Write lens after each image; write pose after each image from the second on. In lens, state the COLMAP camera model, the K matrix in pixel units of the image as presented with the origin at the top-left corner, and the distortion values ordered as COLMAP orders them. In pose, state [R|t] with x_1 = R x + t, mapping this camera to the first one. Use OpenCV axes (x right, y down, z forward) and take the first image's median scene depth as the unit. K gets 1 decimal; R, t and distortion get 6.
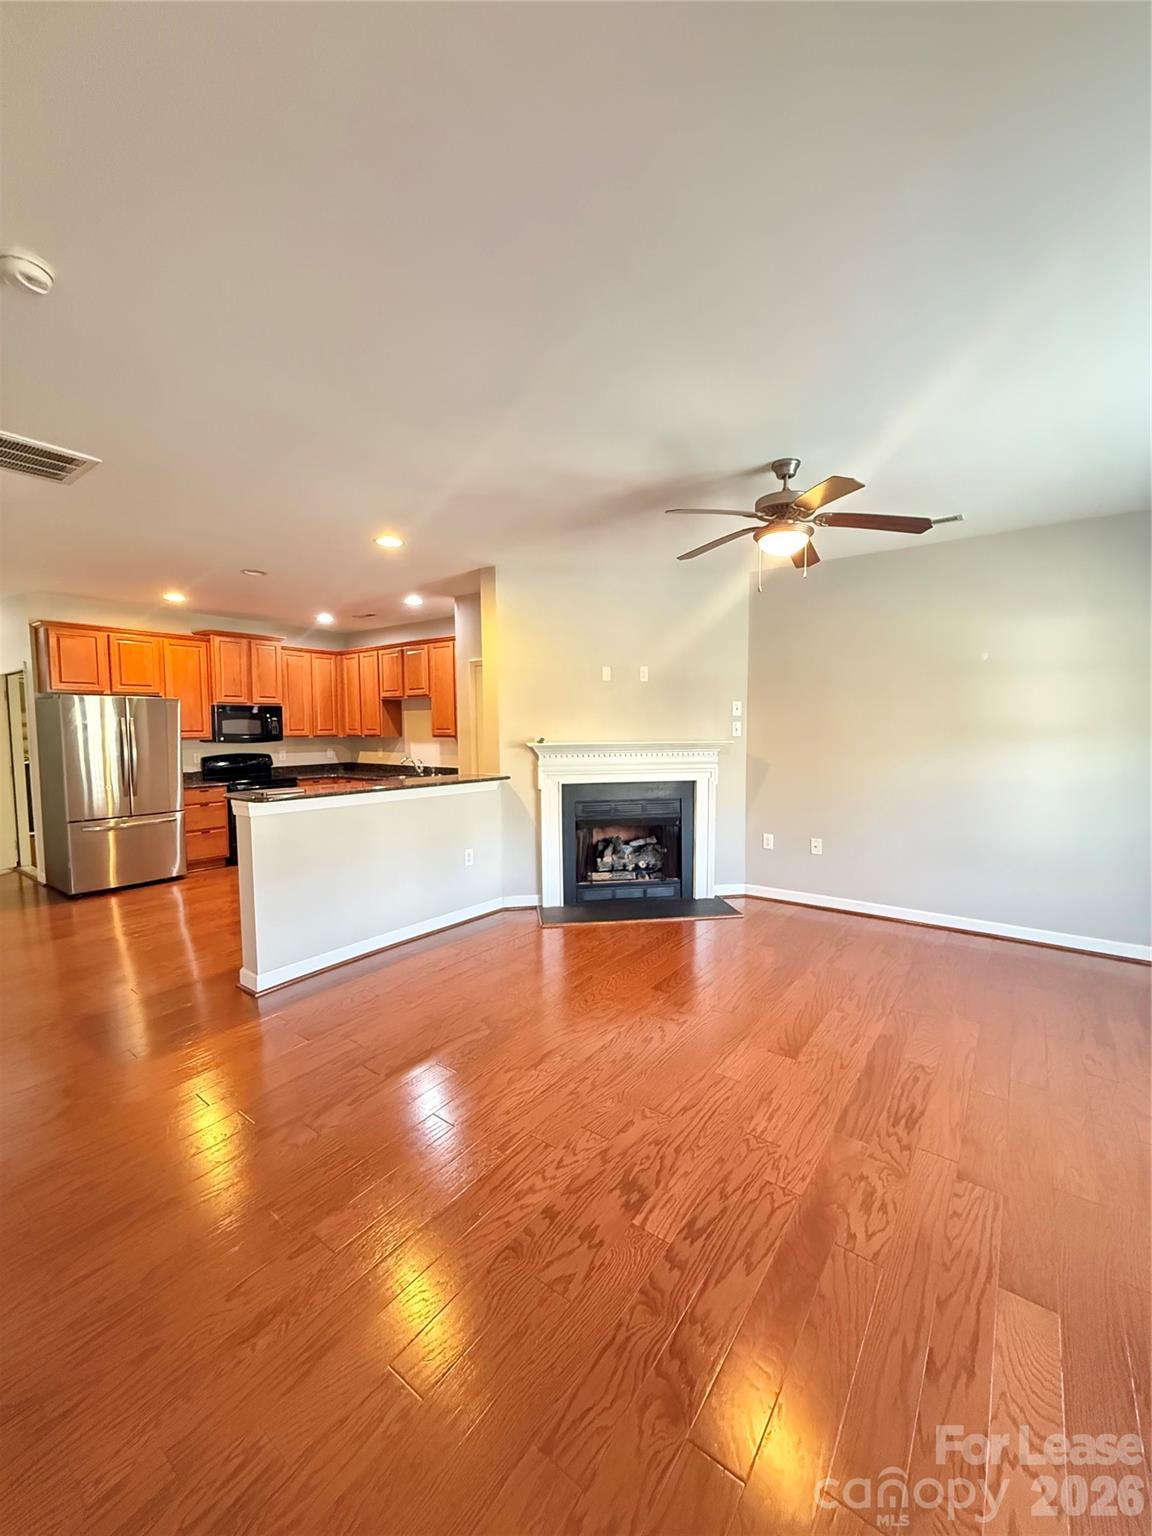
lens RADIAL K [[612.6, 0, 585.2], [0, 612.6, 768.4], [0, 0, 1]] dist [-0.026872, -0.000258]
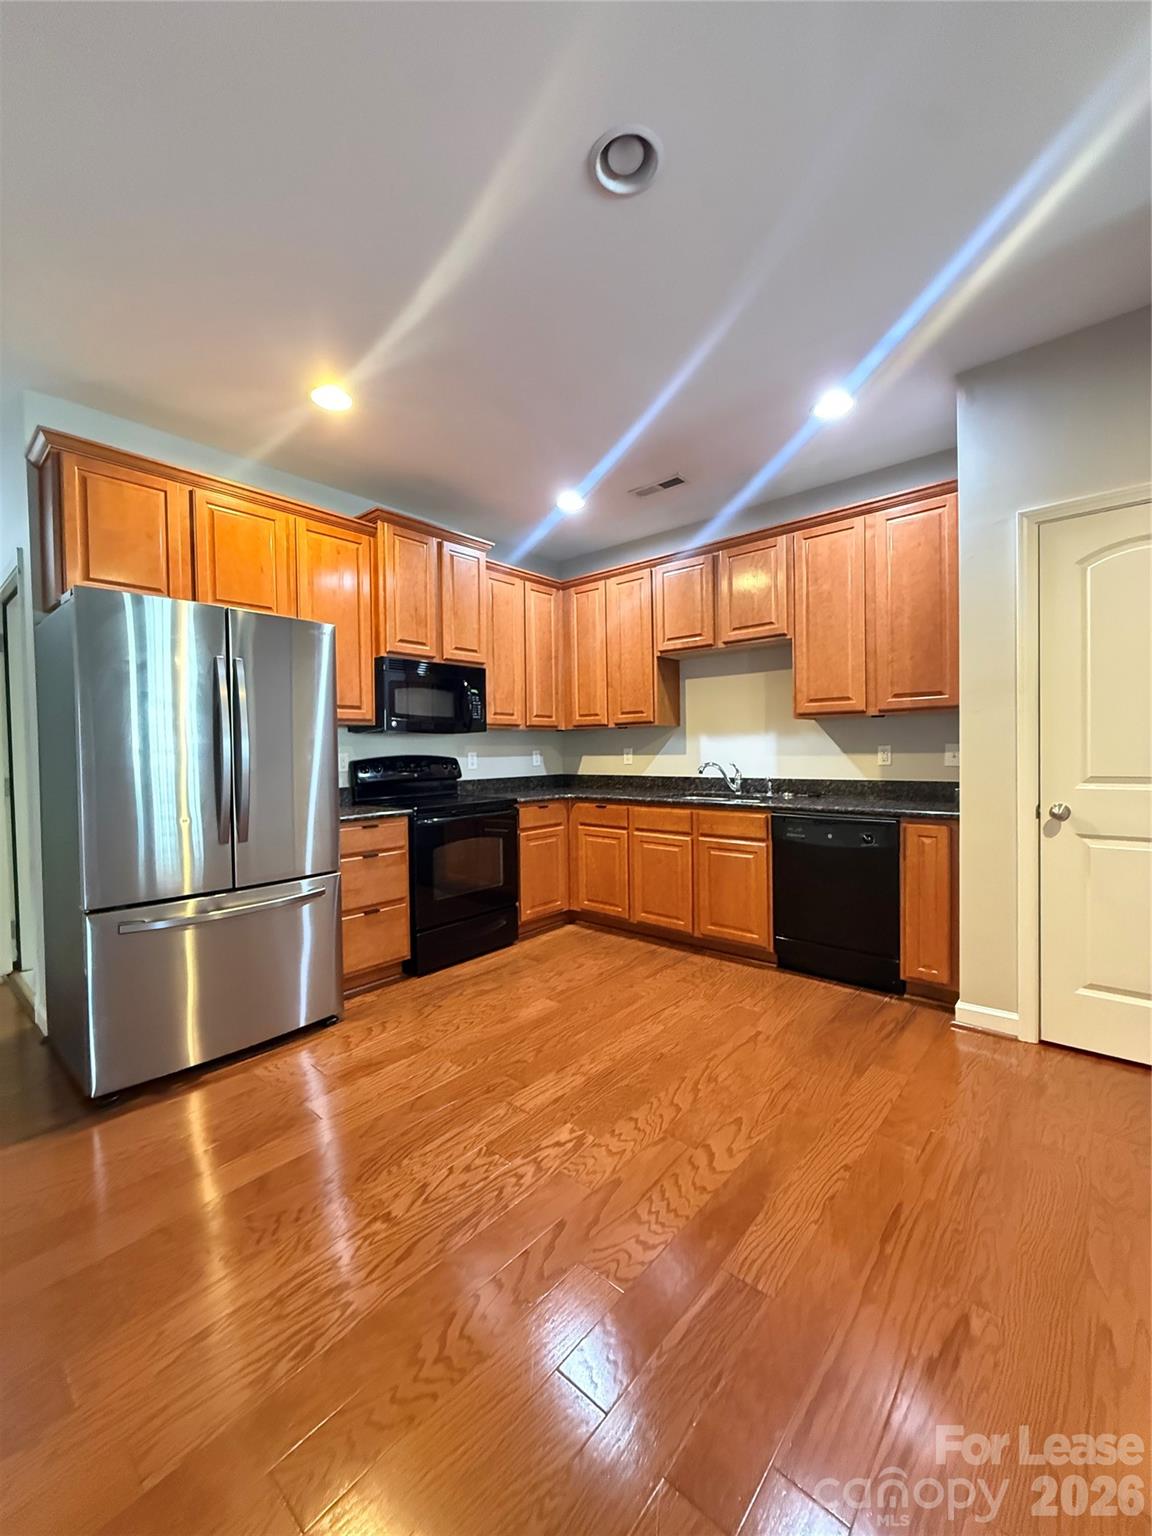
lens RADIAL K [[612.6, 0, 568.5], [0, 612.6, 765.1], [0, 0, 1]] dist [-0.026872, -0.000258]
pose [[0.995247, -0.008400, -0.097021, -0.392399], [0.004073, 0.998991, -0.044720, 0.009613], [0.097298, 0.044112, 0.994277, 0.490392]]
